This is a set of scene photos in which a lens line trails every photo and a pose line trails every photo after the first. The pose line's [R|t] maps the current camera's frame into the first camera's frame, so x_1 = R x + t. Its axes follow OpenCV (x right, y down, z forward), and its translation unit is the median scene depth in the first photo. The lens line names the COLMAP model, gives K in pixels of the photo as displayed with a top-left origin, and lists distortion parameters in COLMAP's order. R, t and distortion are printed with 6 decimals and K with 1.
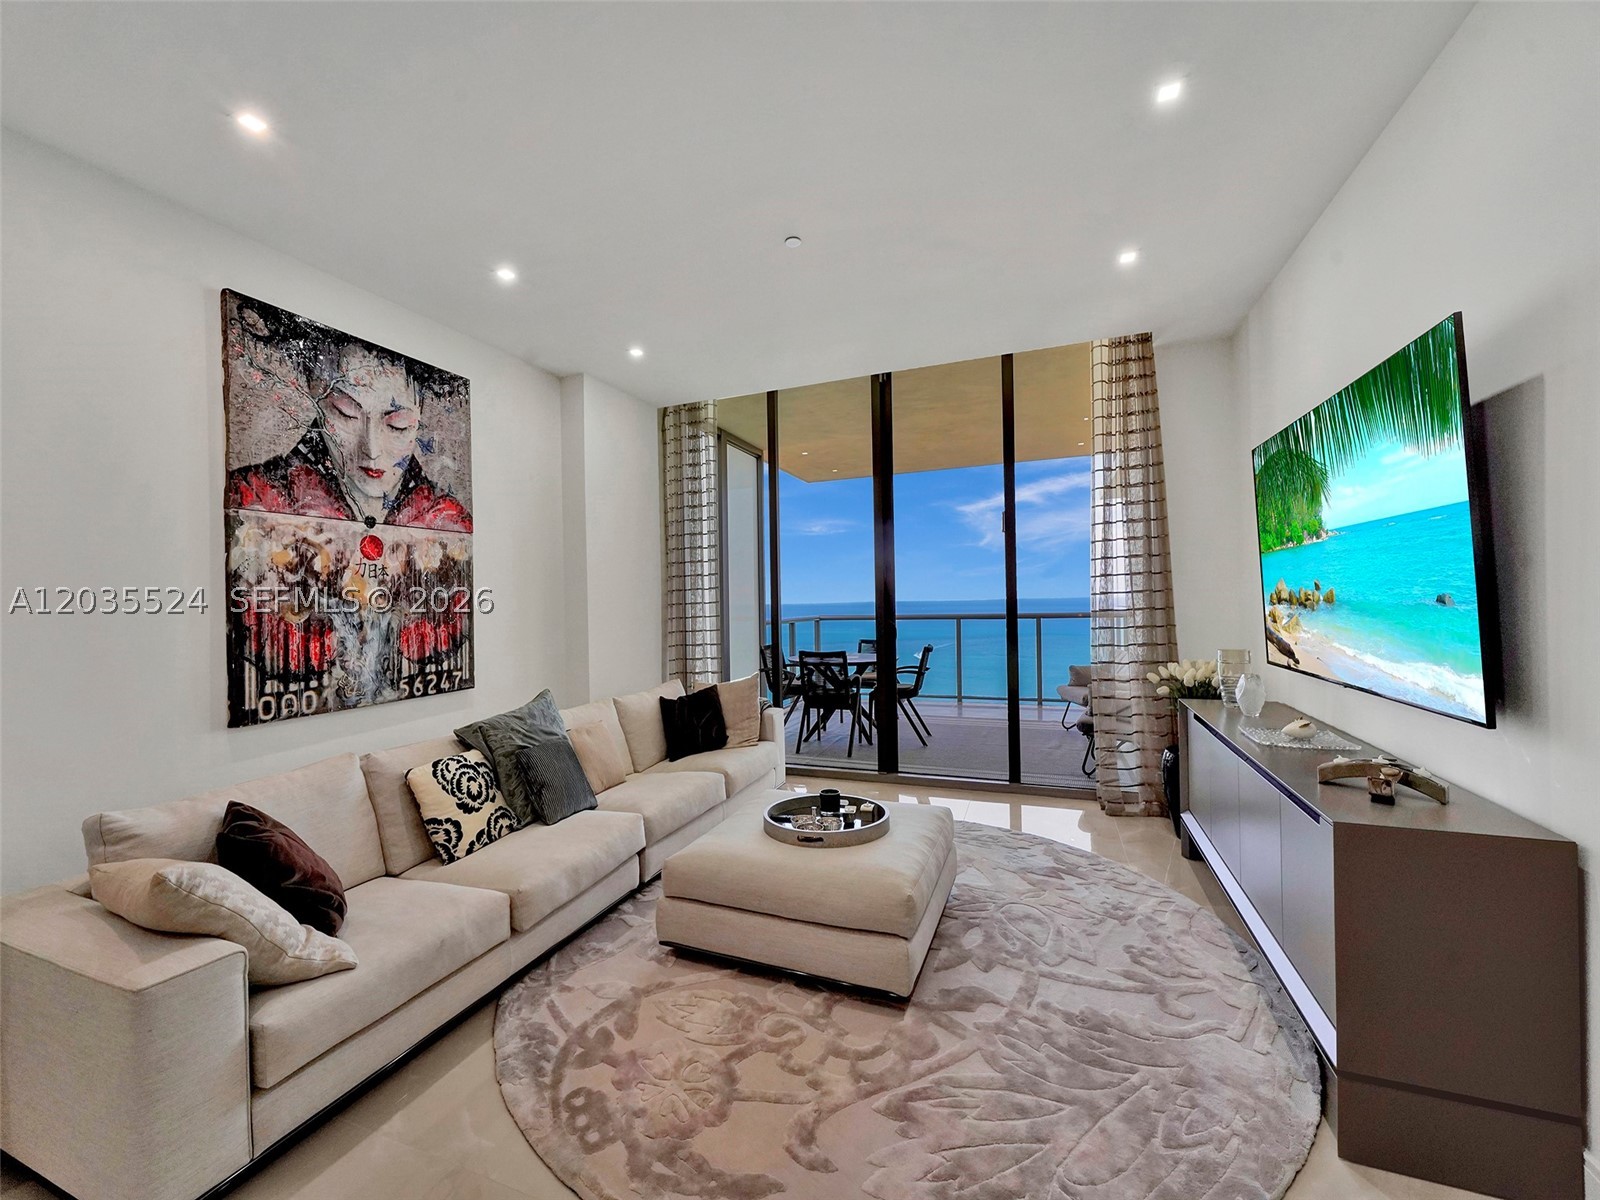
lens RADIAL K [[647.4, 0, 789.1], [0, 647.4, 601.1], [0, 0, 1]] dist [-0.002865, 0.000481]
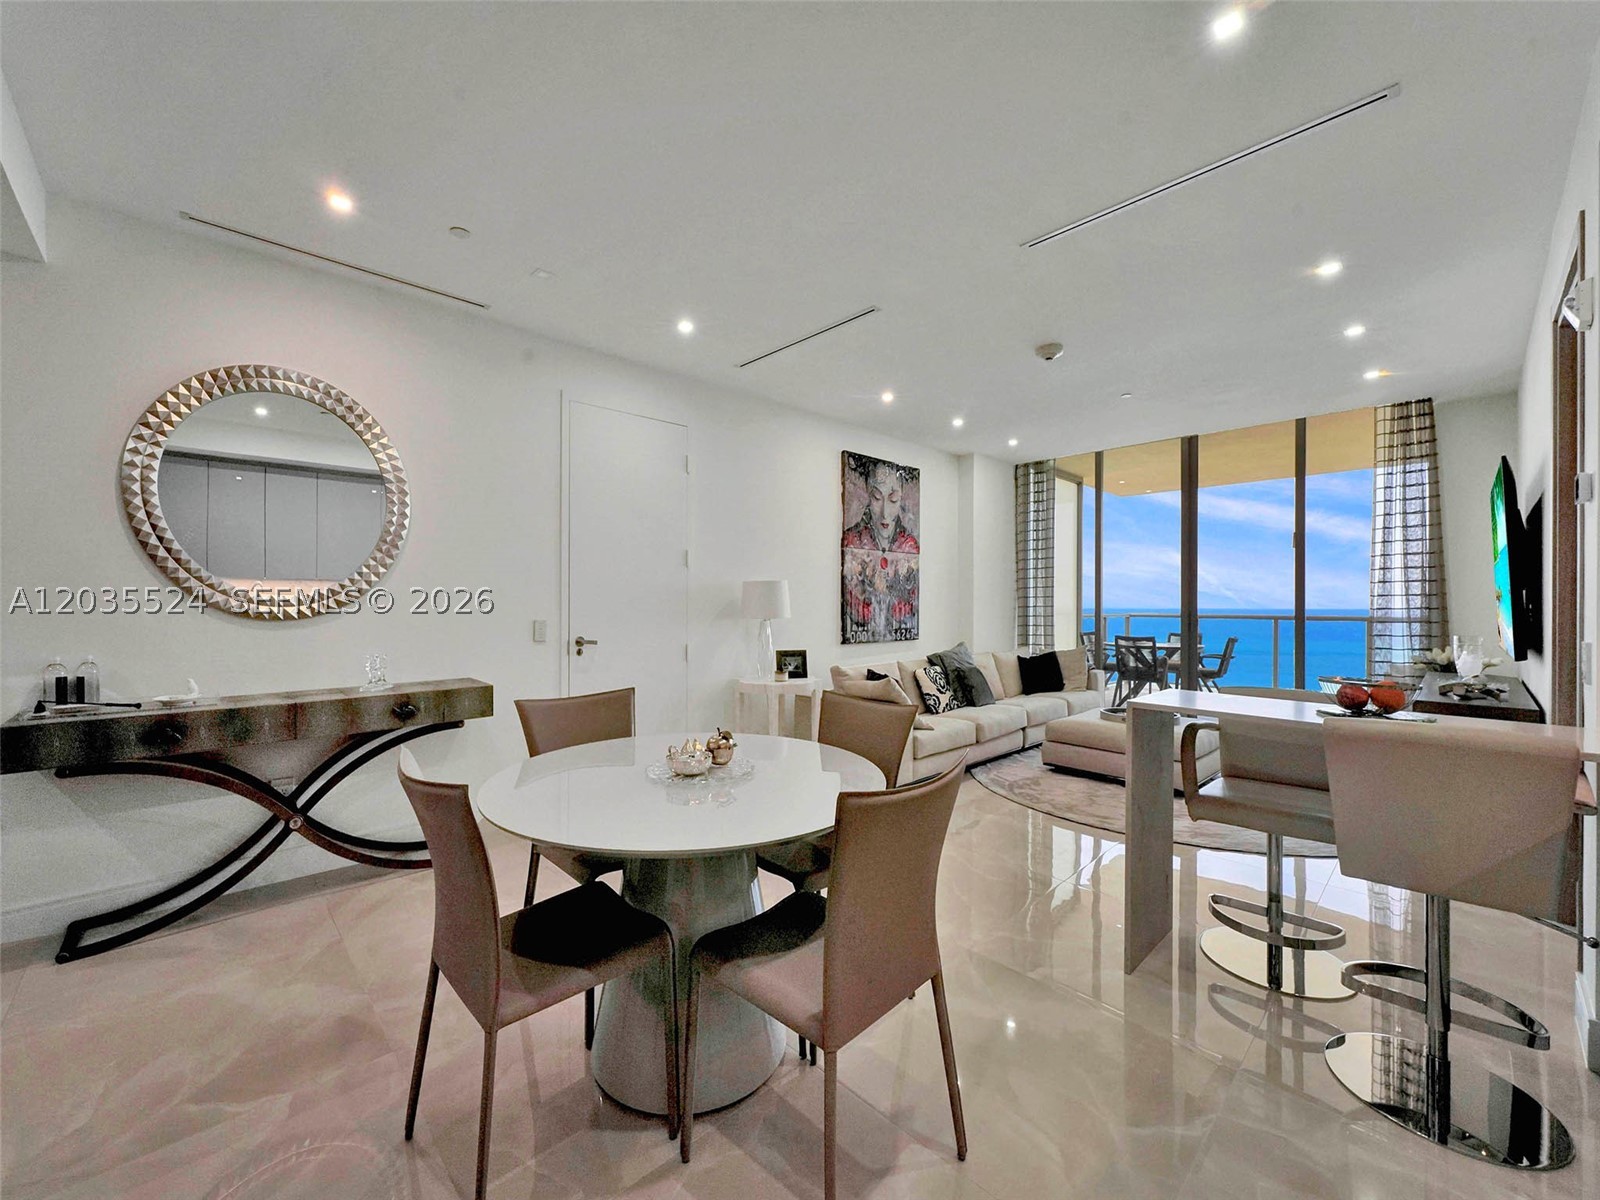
lens RADIAL K [[643.7, 0, 789.5], [0, 643.7, 595.6], [0, 0, 1]] dist [0.000065, 0.000004]
pose [[0.907463, 0.022442, -0.419533, -0.079911], [-0.025295, 0.999679, -0.001237, 0.029638], [0.419371, 0.011735, 0.907739, -1.008065]]
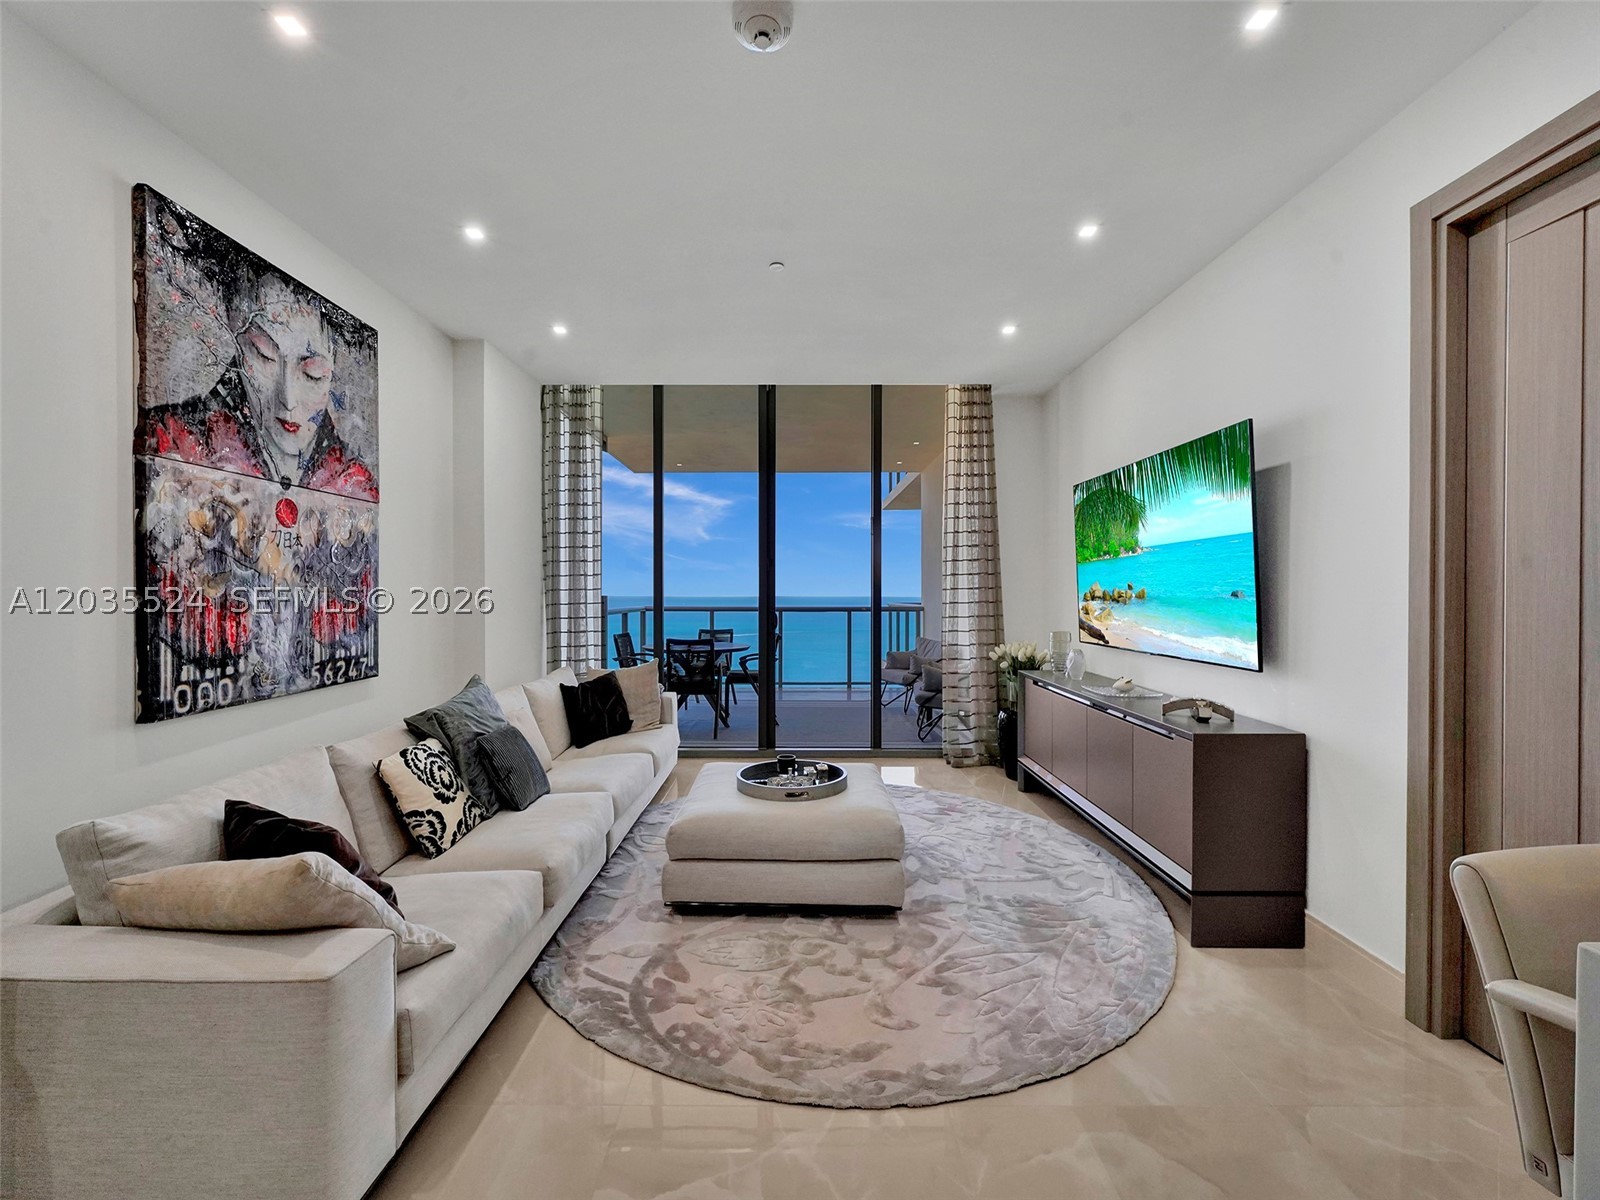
lens RADIAL K [[643.5, 0, 800.0], [0, 643.5, 600.0], [0, 0, 1]] dist [-0.003301, -0.000301]
pose [[0.929242, 0.018934, 0.368987, -0.351046], [-0.021010, 0.999778, 0.001608, 0.019050], [-0.368874, -0.009247, 0.929433, -0.053054]]
